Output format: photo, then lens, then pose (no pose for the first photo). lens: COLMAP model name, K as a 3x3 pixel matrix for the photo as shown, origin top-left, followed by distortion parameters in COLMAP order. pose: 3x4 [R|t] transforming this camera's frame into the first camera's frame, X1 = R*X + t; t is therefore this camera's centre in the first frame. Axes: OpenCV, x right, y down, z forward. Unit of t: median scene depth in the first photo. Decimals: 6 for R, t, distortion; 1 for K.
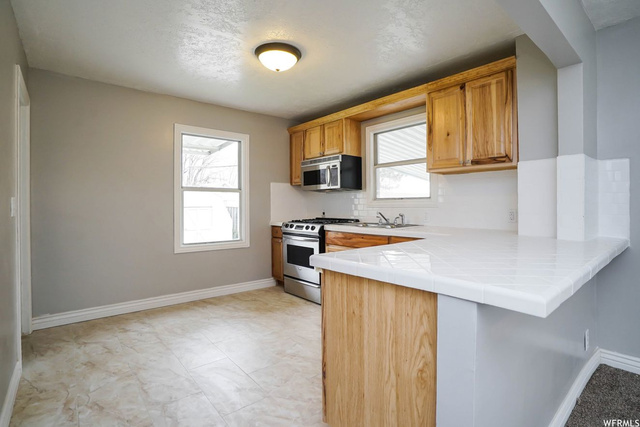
lens RADIAL K [[309.5, 0, 319.8], [0, 309.5, 208.3], [0, 0, 1]] dist [-0.040994, 0.000716]
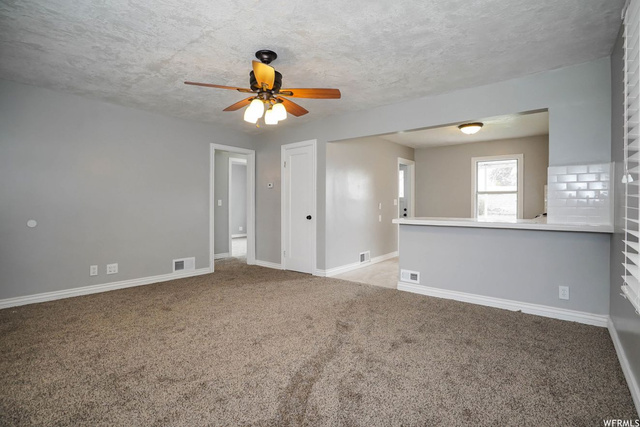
lens RADIAL K [[309.5, 0, 319.8], [0, 309.5, 208.3], [0, 0, 1]] dist [-0.040994, 0.000716]
pose [[0.194211, 0.015725, -0.980834, 1.100418], [-0.014389, 0.999810, 0.013181, 0.016082], [0.980854, 0.011553, 0.194400, -0.252106]]
